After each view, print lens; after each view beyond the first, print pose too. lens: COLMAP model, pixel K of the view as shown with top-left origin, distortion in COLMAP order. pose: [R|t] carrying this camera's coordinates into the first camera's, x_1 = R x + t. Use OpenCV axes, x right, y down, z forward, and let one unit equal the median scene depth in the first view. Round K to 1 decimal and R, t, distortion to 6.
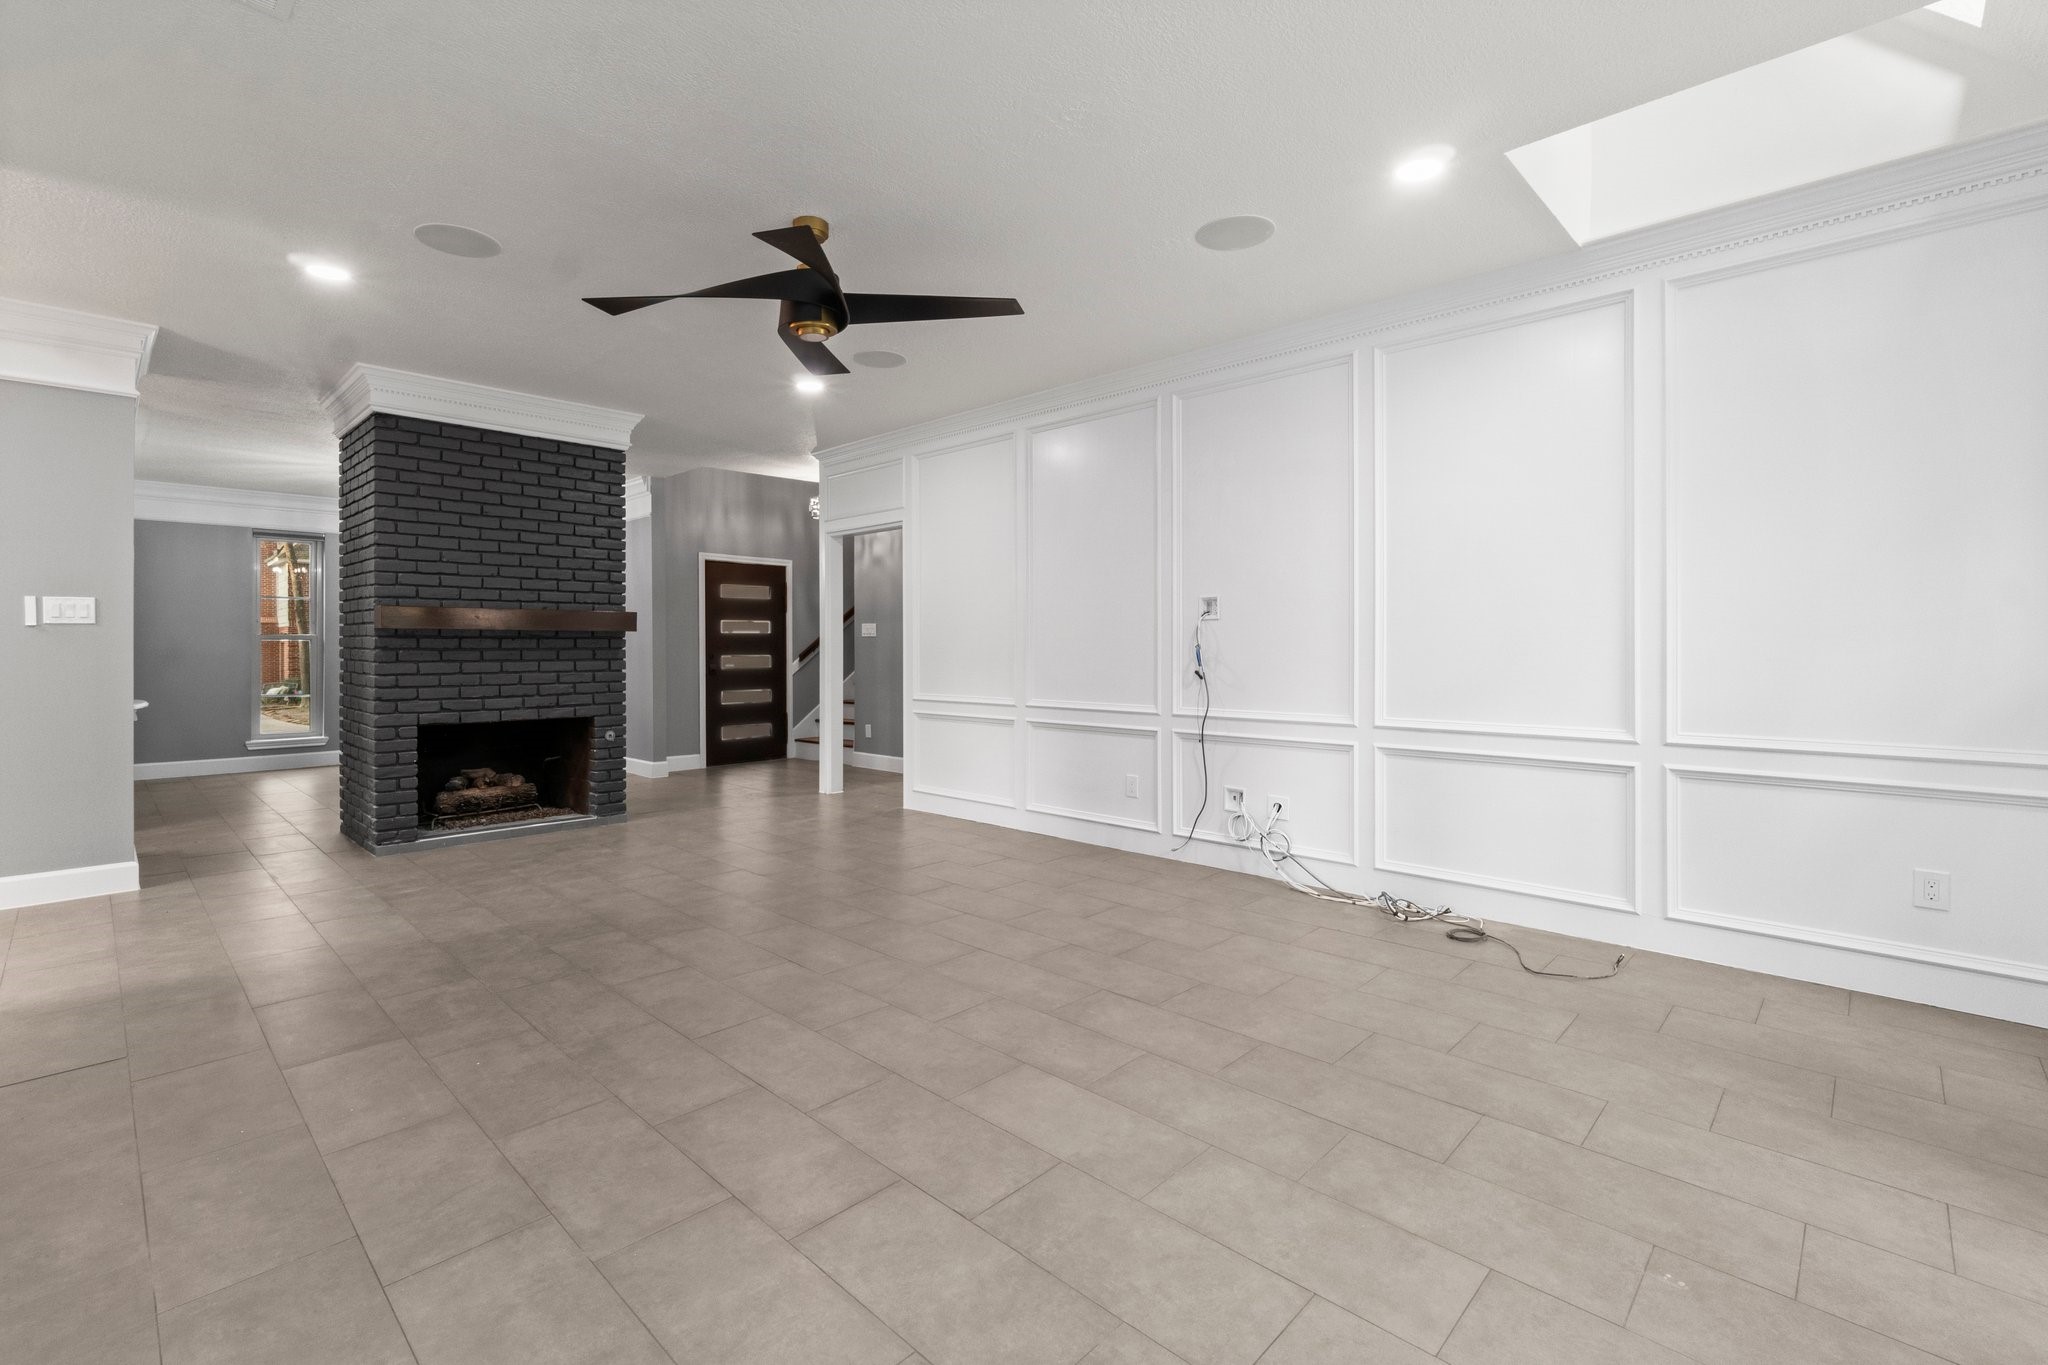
lens RADIAL K [[898.1, 0, 985.3], [0, 898.1, 641.9], [0, 0, 1]] dist [-0.002296, 0.000041]
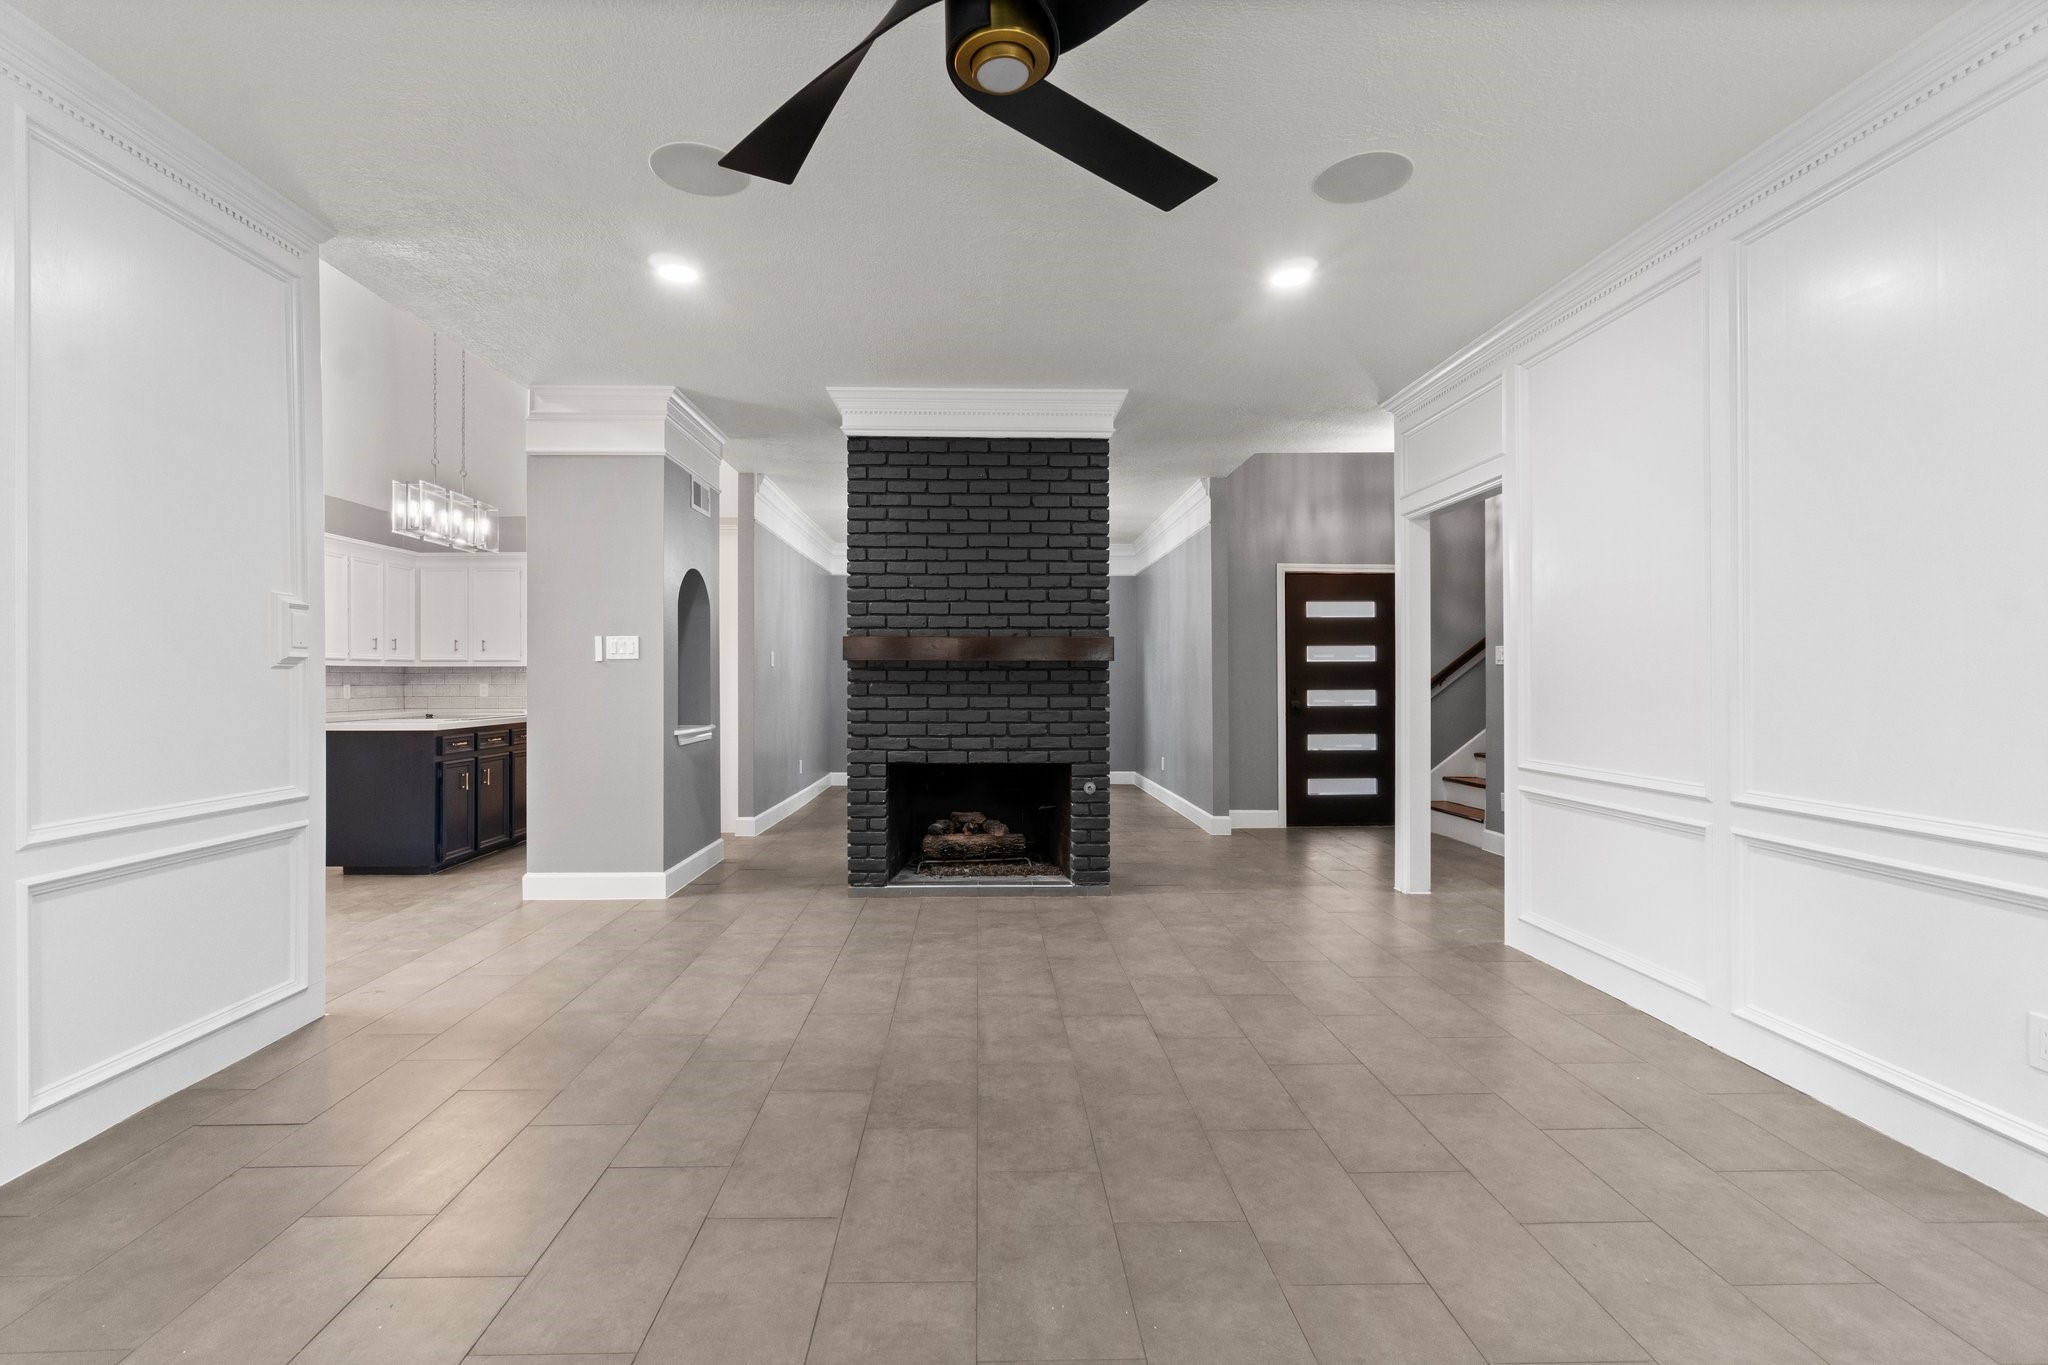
lens RADIAL K [[894.4, 0, 1002.9], [0, 894.4, 673.5], [0, 0, 1]] dist [0.002145, 0.001119]
pose [[0.728474, -0.001582, -0.685071, 0.090501], [0.002566, 0.999997, 0.000420, -0.000984], [0.685068, -0.002064, 0.728476, 0.368041]]
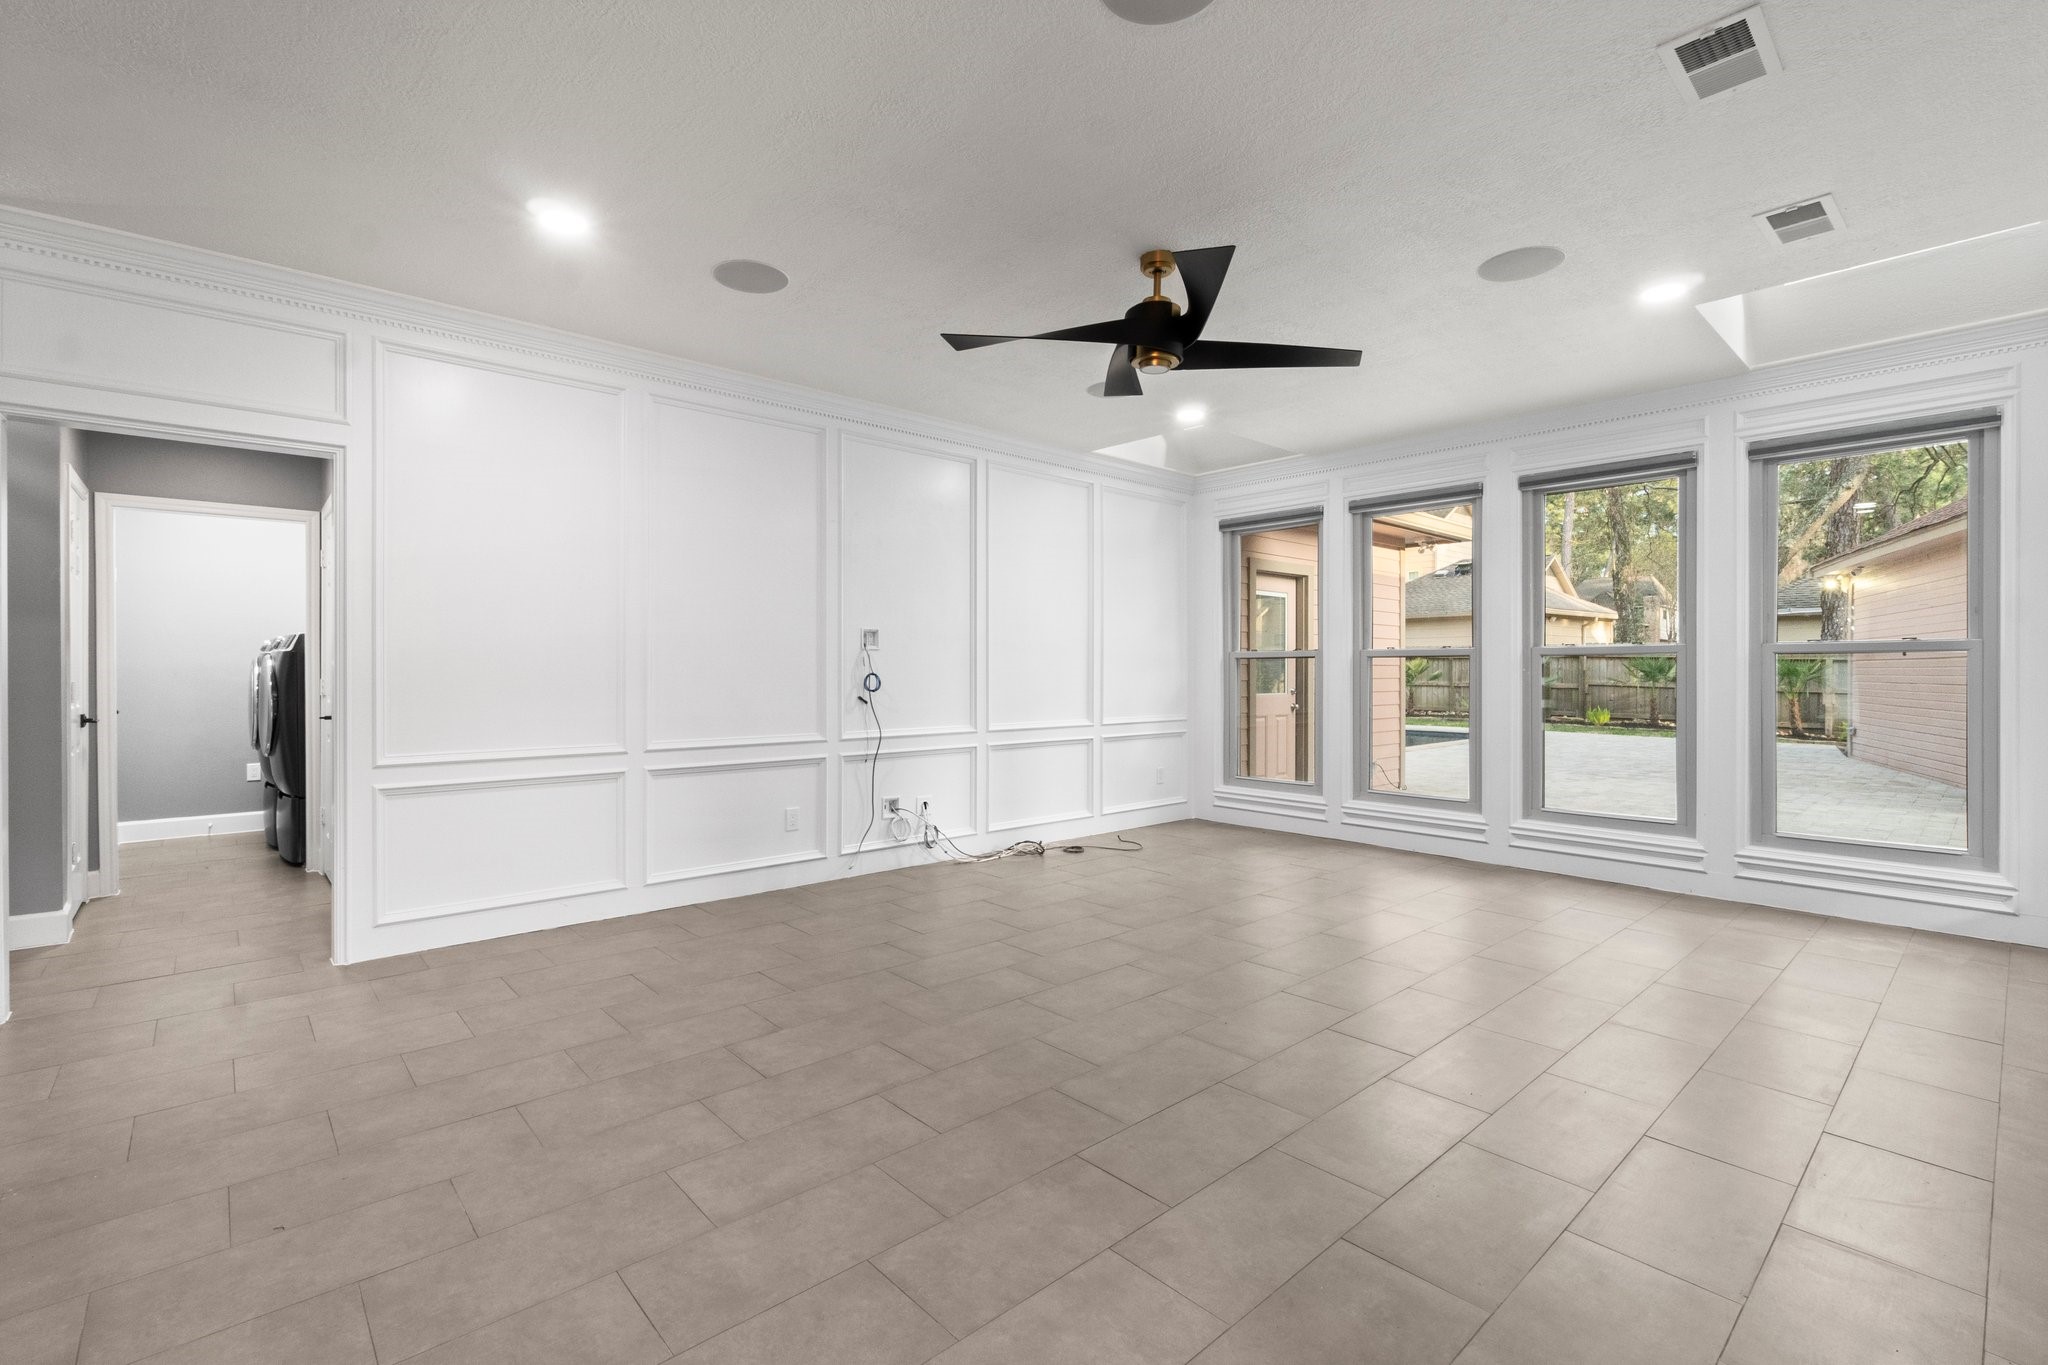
lens RADIAL K [[910.8, 0, 989.1], [0, 910.8, 671.6], [0, 0, 1]] dist [-0.002138, -0.000160]
pose [[0.073120, 0.001311, 0.997322, -0.719979], [-0.007950, 0.999968, -0.000732, 0.001197], [-0.997291, -0.007875, 0.073128, 0.648882]]
